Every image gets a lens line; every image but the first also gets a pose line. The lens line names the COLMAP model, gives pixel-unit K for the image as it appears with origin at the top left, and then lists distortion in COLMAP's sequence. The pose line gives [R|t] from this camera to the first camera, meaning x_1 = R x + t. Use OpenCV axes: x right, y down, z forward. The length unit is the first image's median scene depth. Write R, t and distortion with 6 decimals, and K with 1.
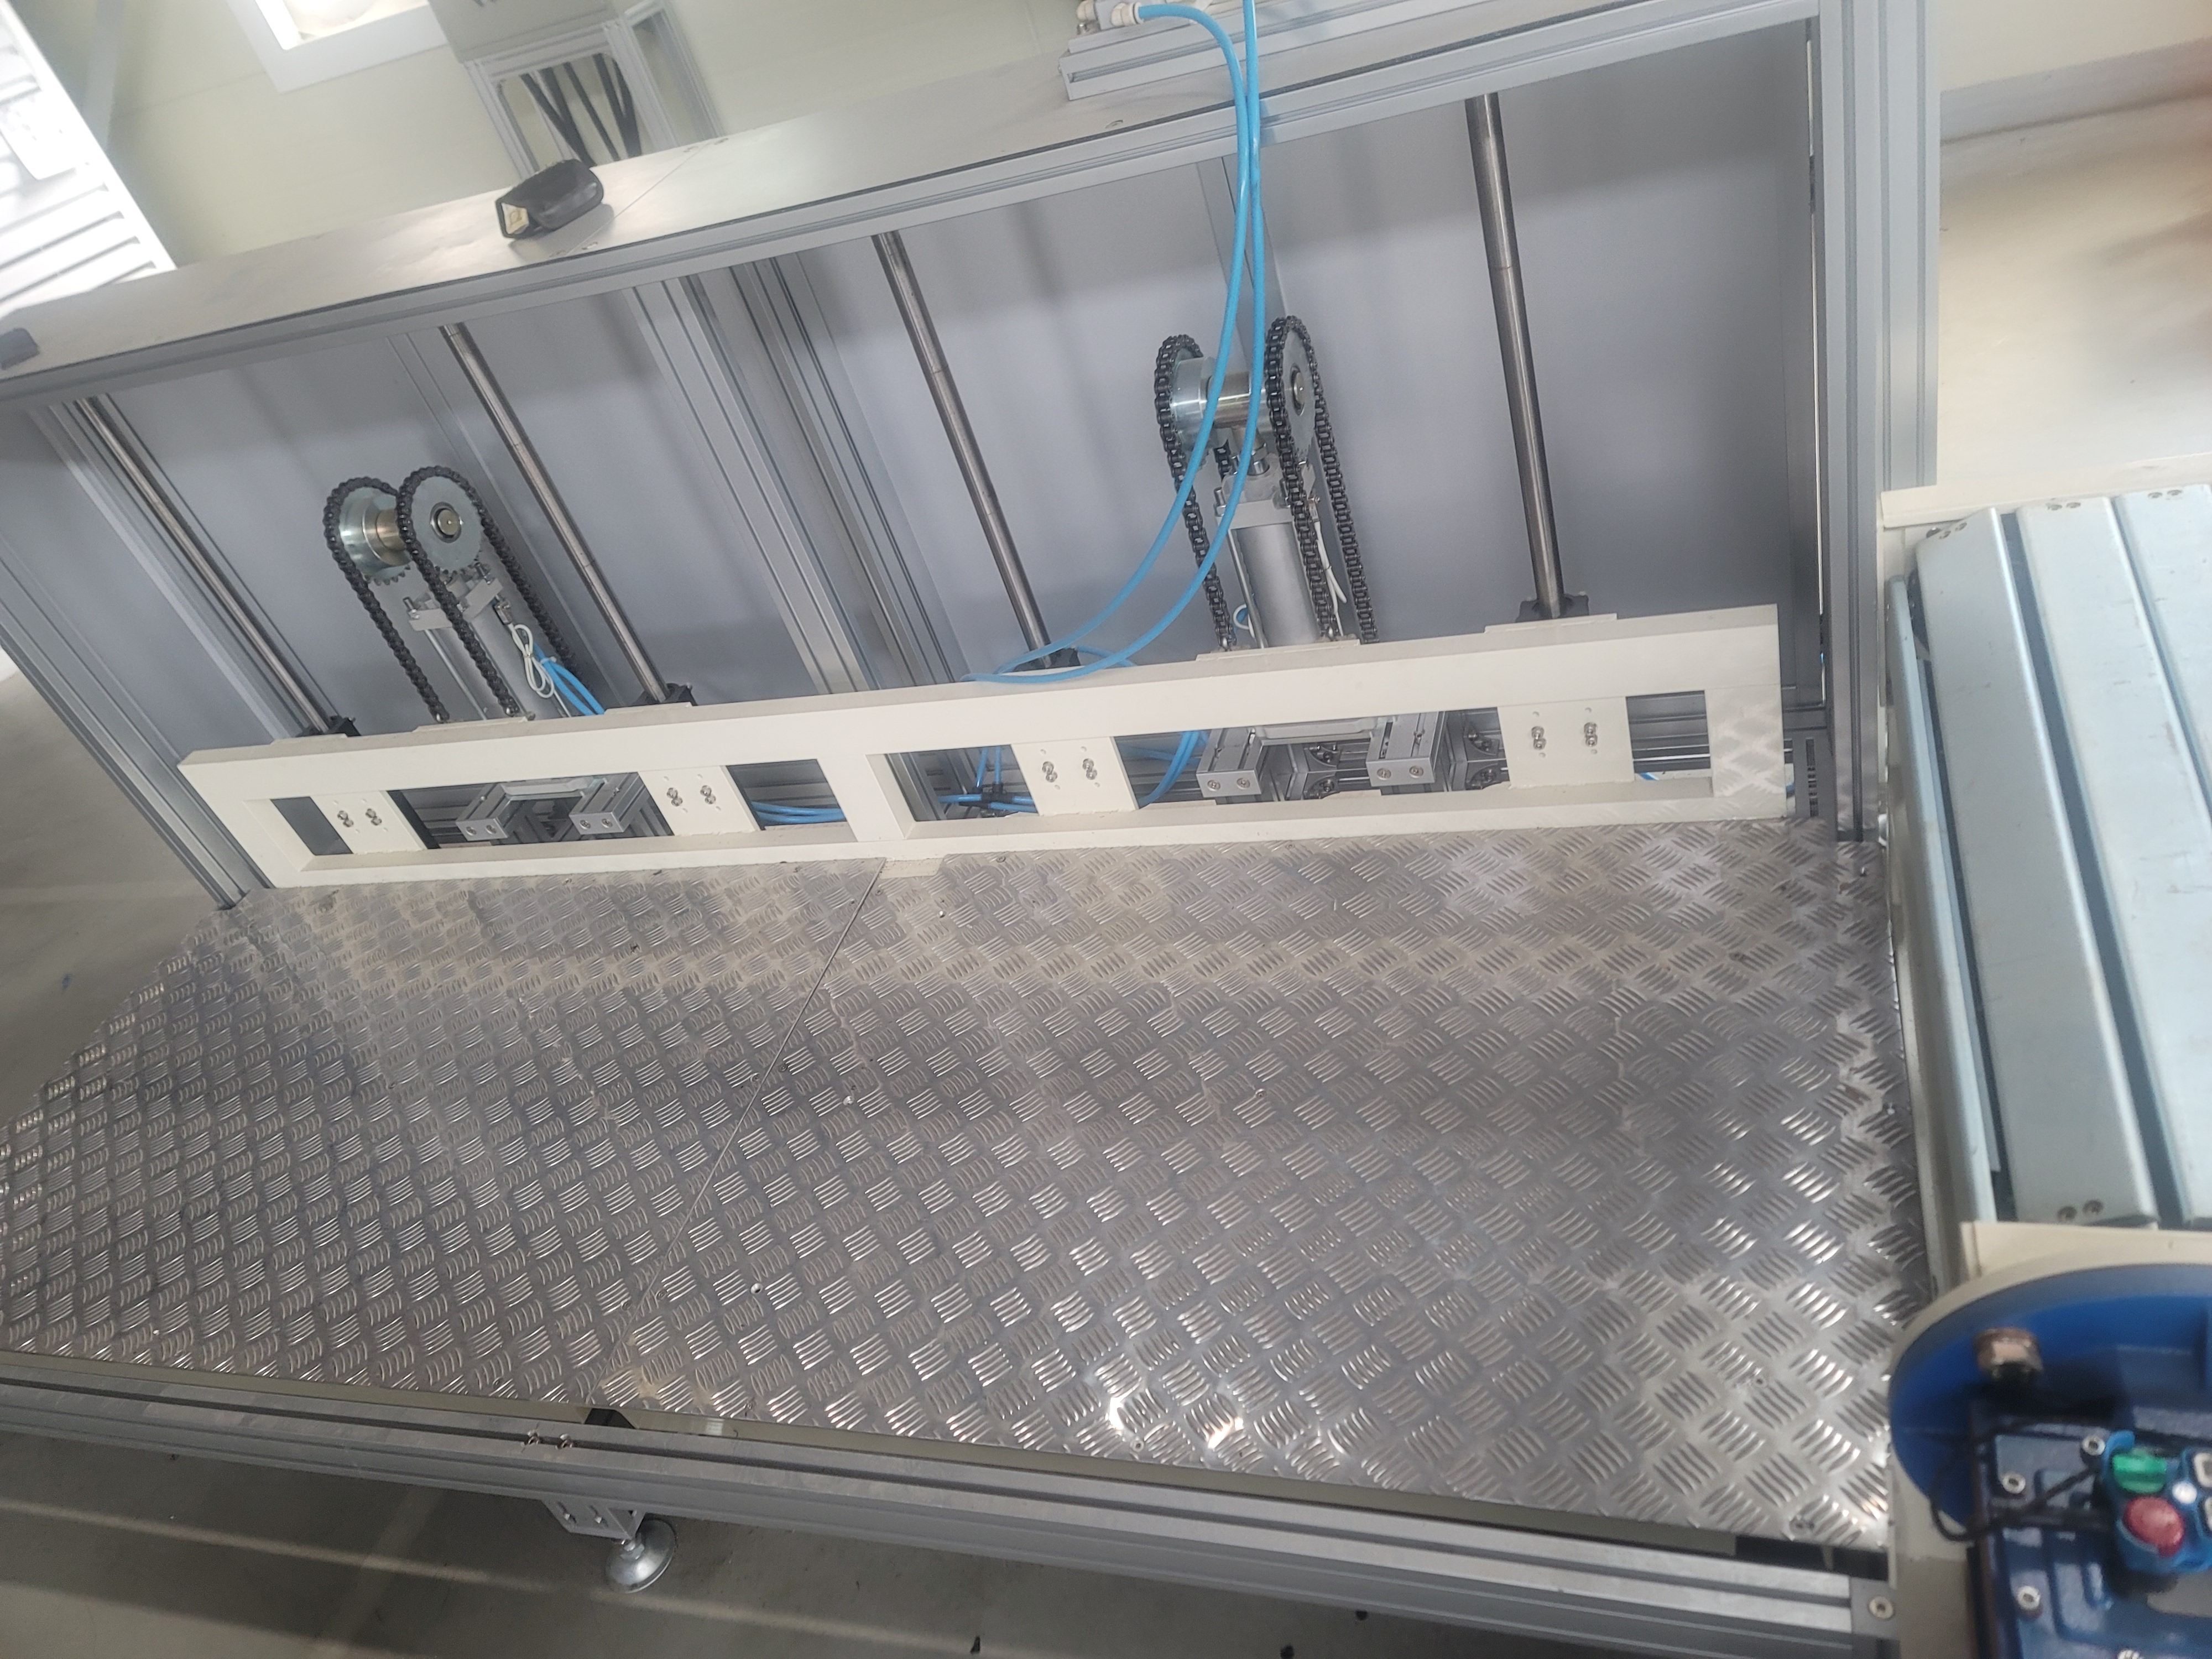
lens RADIAL K [[1567.1, 0, 1106.0], [0, 1567.1, 829.5], [0, 0, 1]] dist [0.045476, -0.002286]
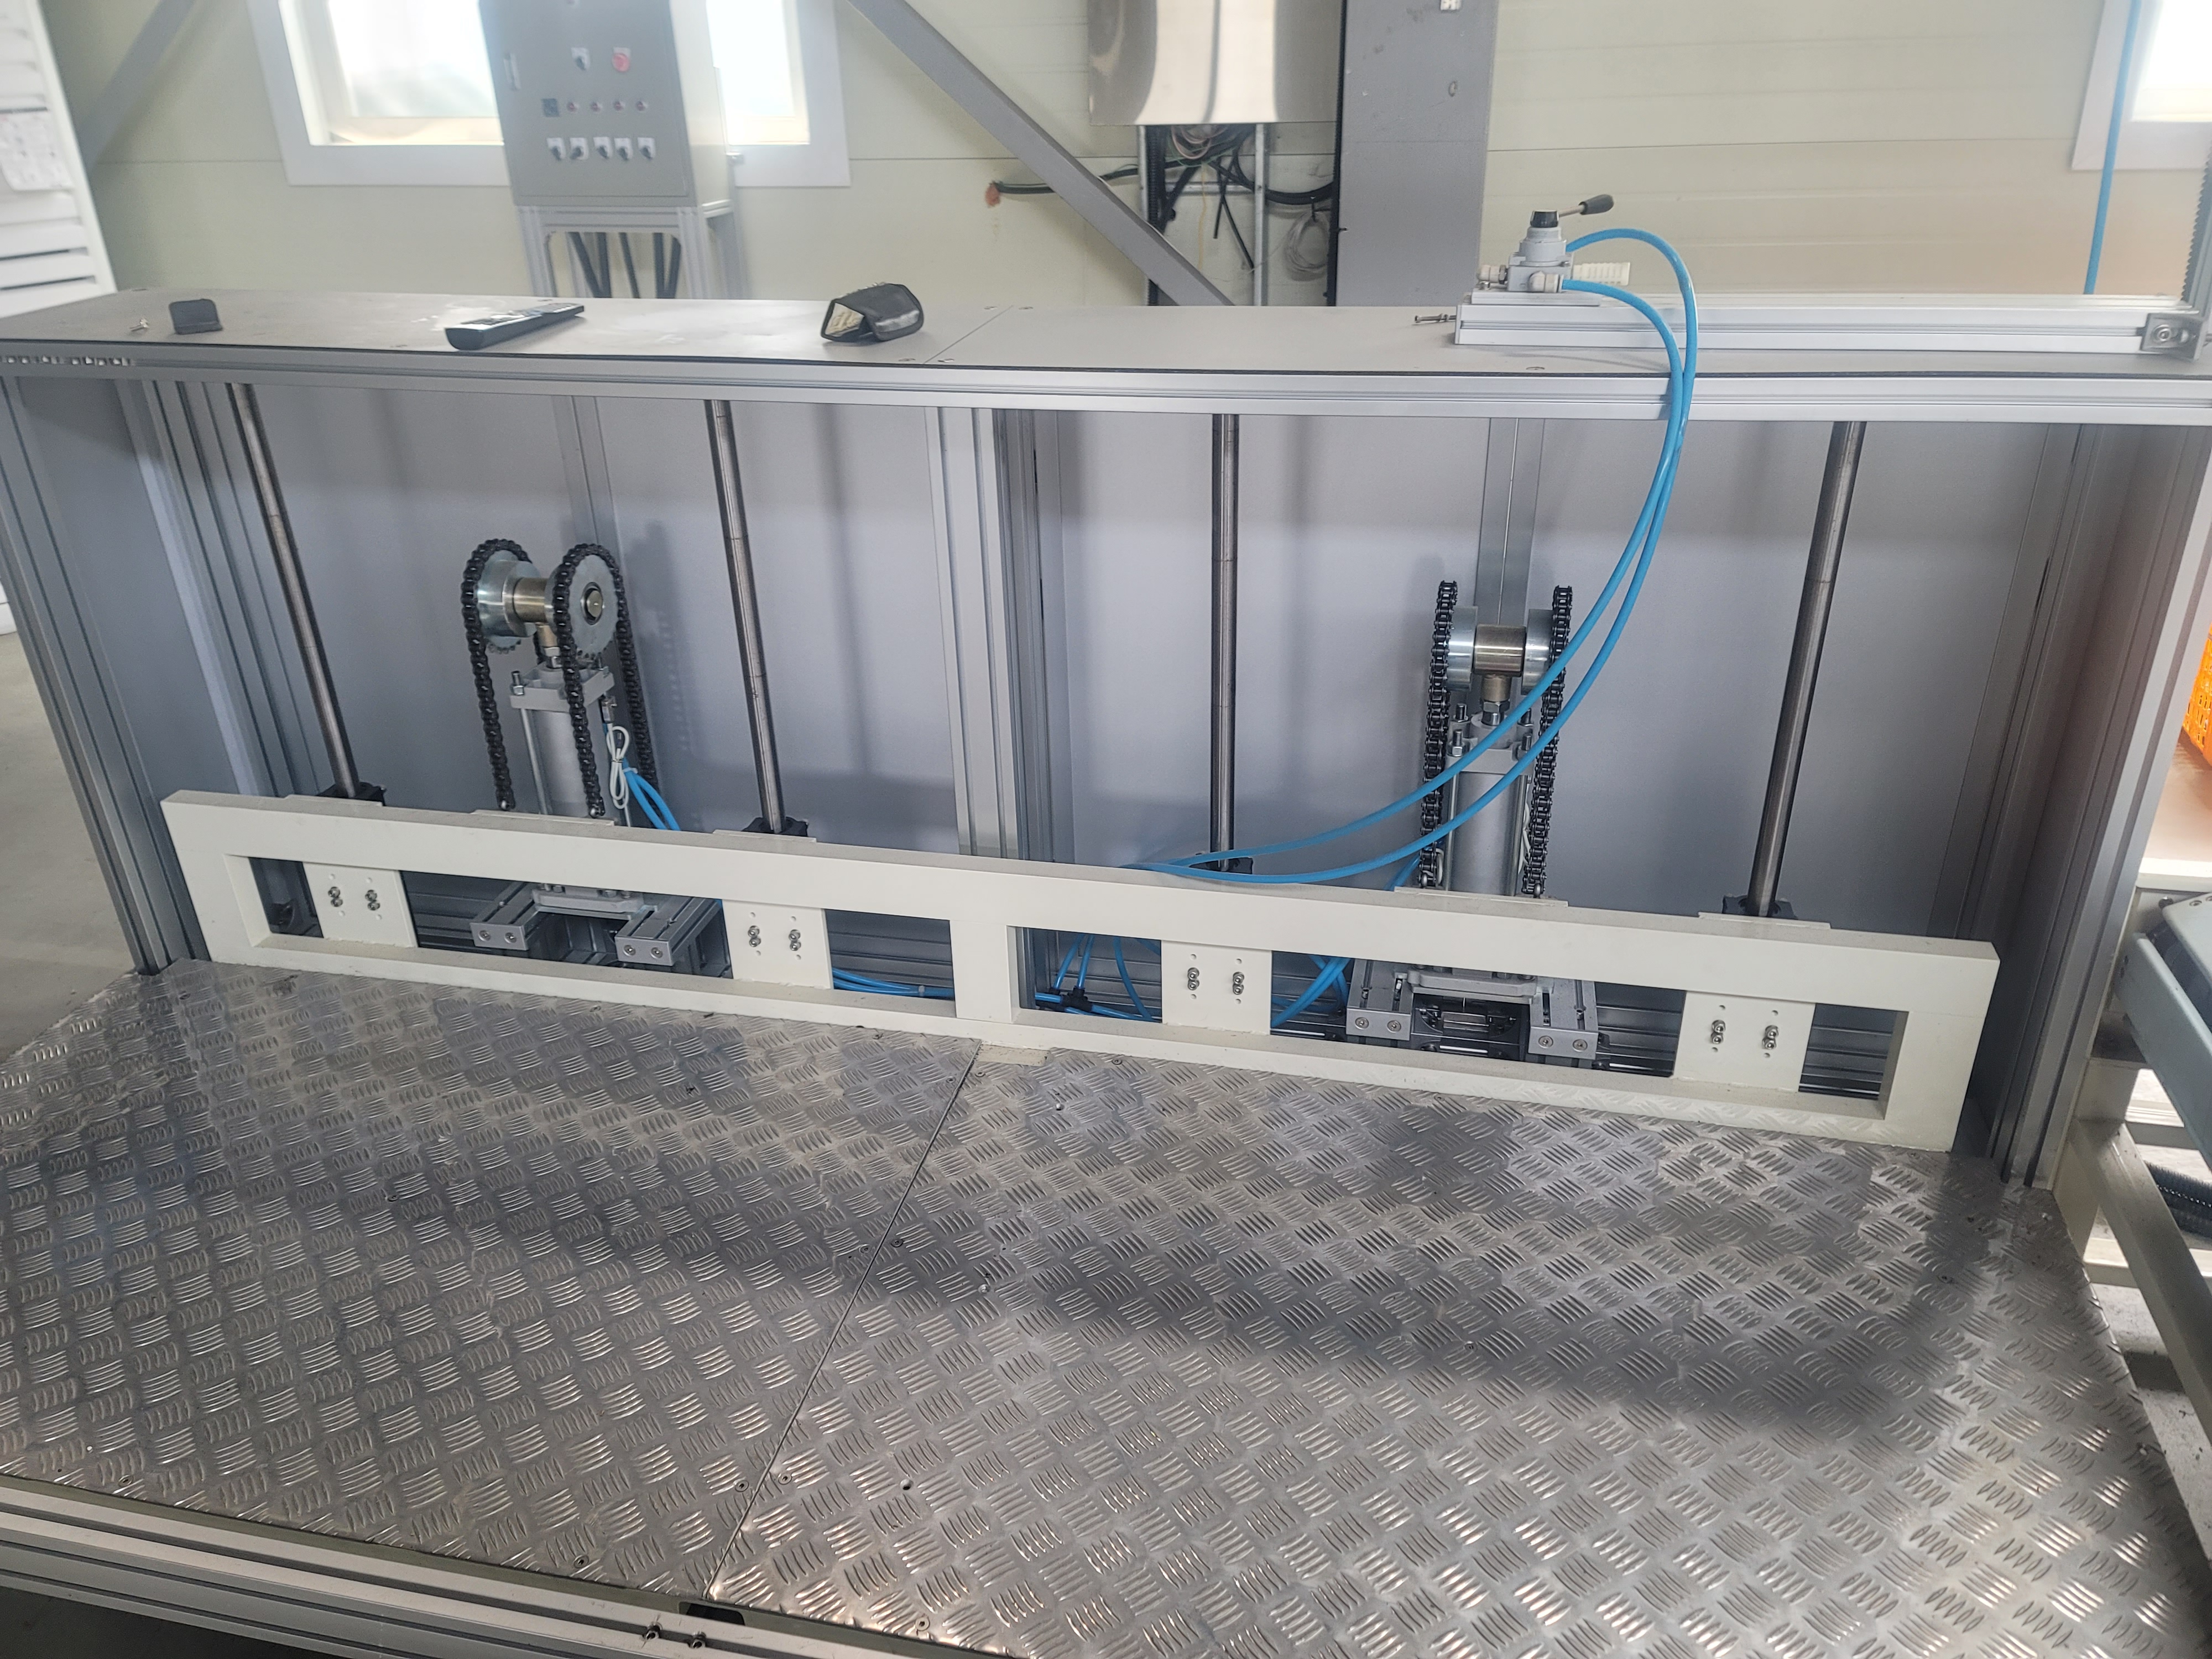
lens RADIAL K [[1569.8, 0, 1106.0], [0, 1569.8, 829.5], [0, 0, 1]] dist [0.064564, 0.005228]
pose [[0.968016, 0.202619, 0.147952, -0.233398], [-0.171129, 0.964487, -0.201196, 0.073298], [-0.183464, 0.169442, 0.968313, 0.052755]]
